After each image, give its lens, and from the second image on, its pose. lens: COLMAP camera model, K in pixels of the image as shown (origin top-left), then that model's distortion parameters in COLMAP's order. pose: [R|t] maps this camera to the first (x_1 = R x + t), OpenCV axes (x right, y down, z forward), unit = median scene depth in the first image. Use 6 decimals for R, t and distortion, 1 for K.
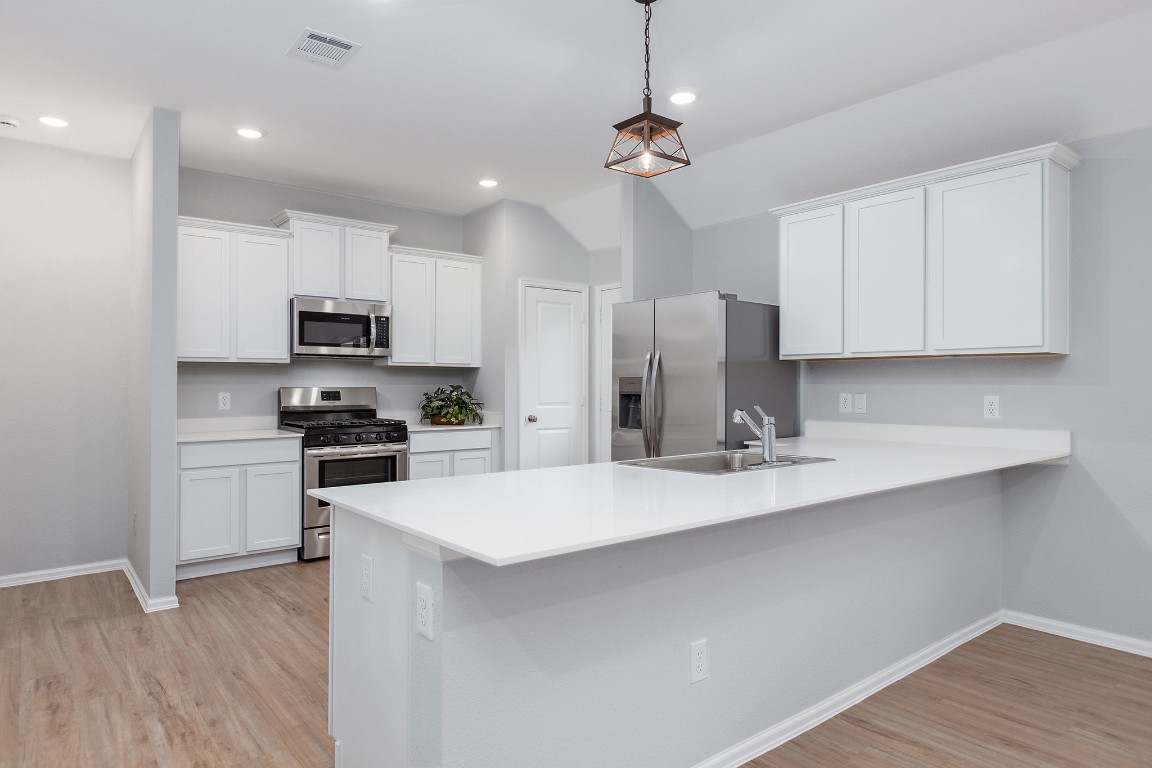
lens RADIAL K [[707.7, 0, 581.9], [0, 707.7, 384.3], [0, 0, 1]] dist [-0.003011, -0.000219]
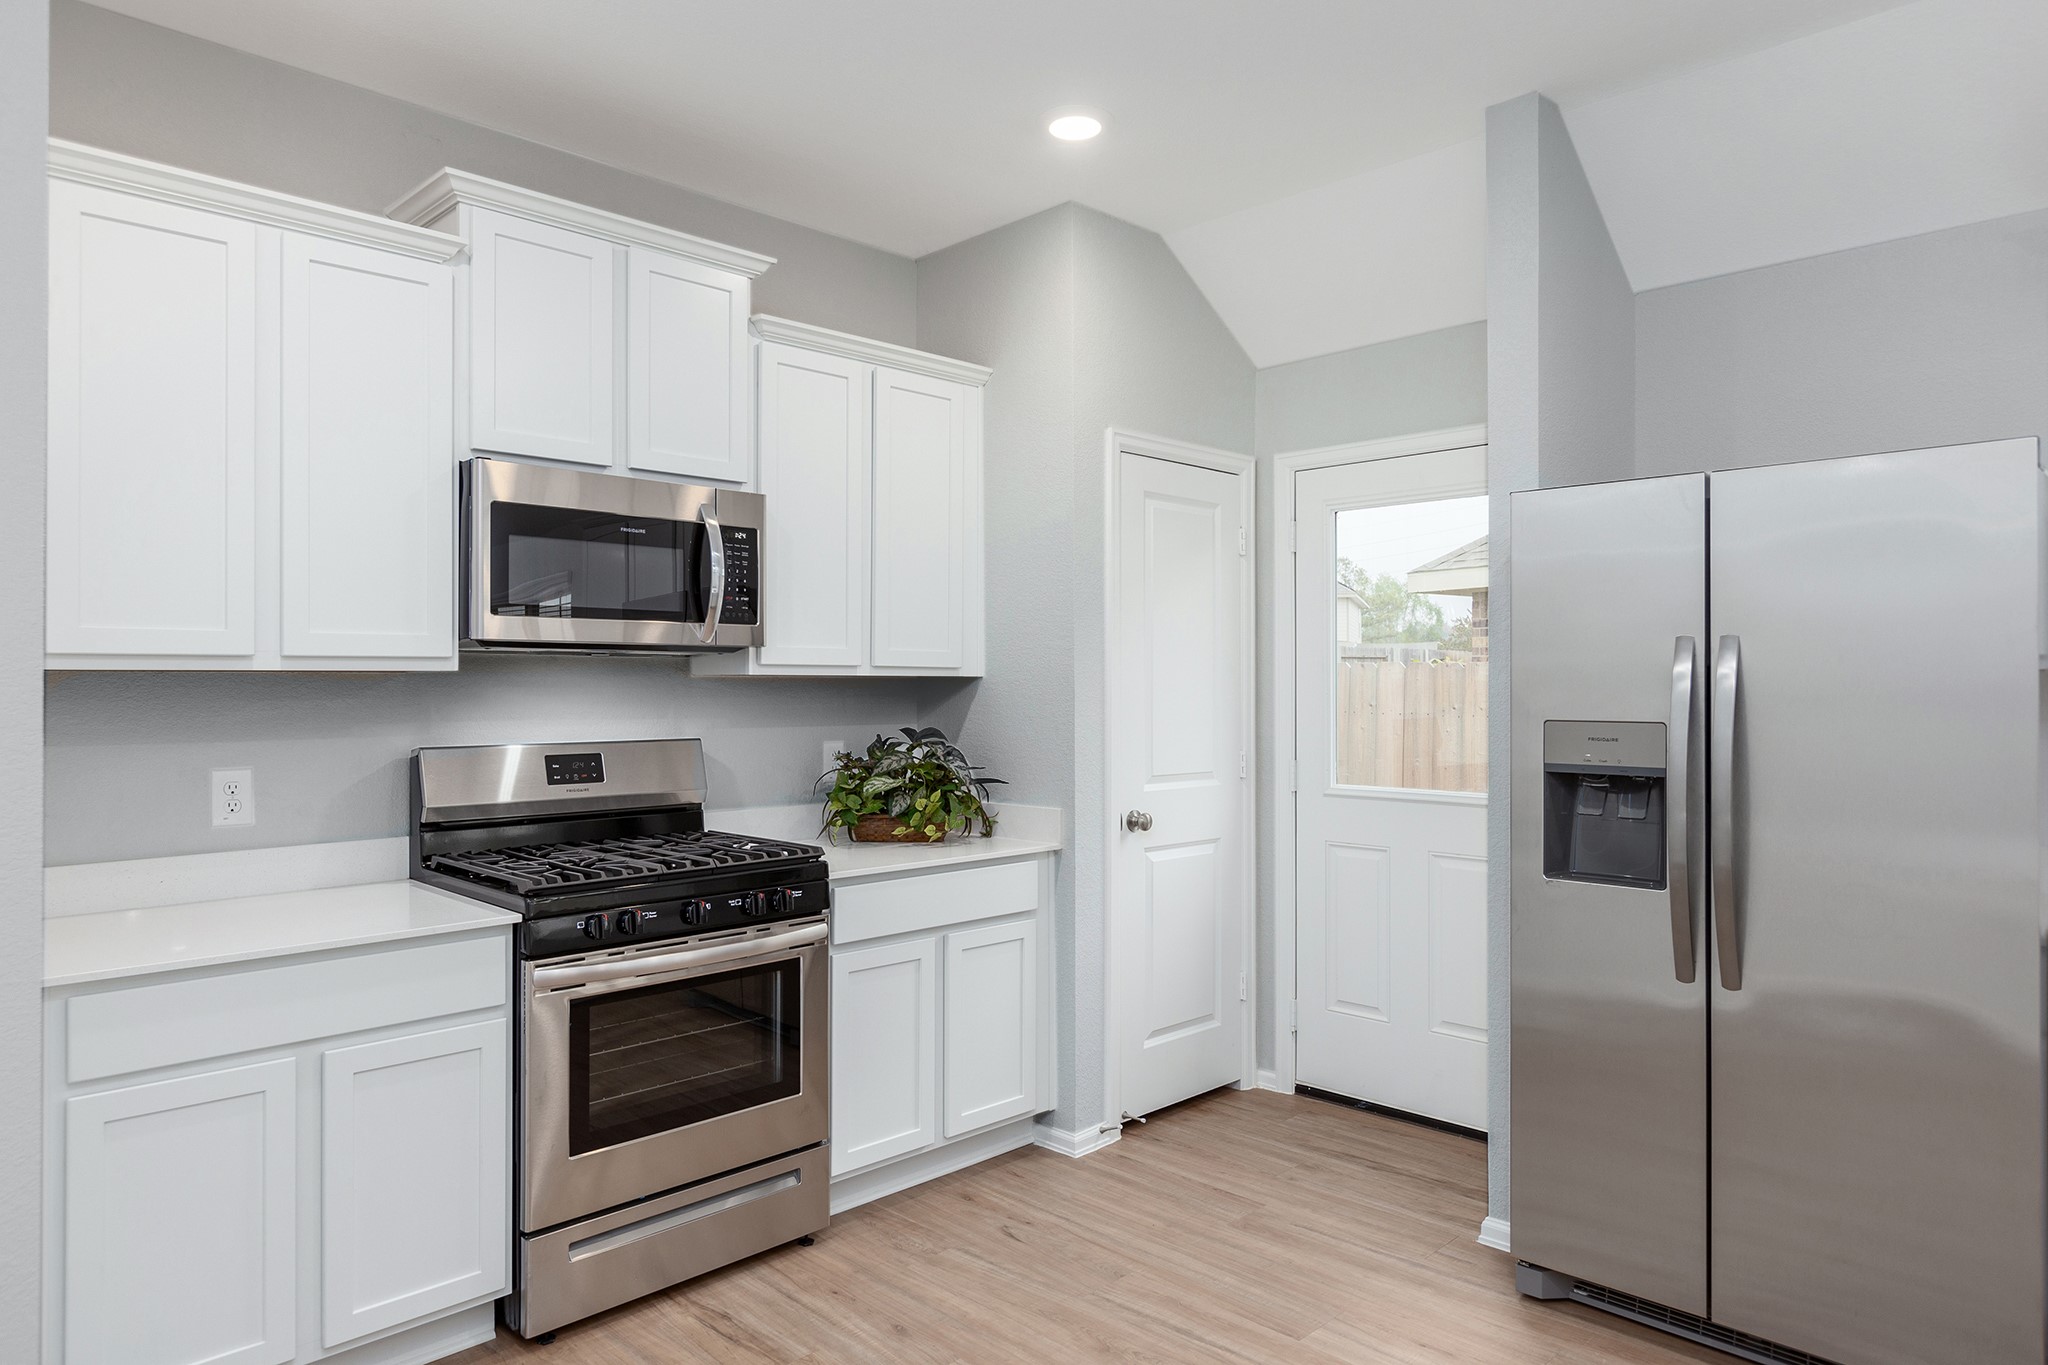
lens RADIAL K [[1258.1, 0, 1009.2], [0, 1258.1, 677.9], [0, 0, 1]] dist [-0.003011, -0.000219]
pose [[0.994259, -0.000229, 0.106999, -0.220132], [0.000617, 0.999993, -0.003593, -0.023628], [-0.106998, 0.003638, 0.994253, 0.407048]]
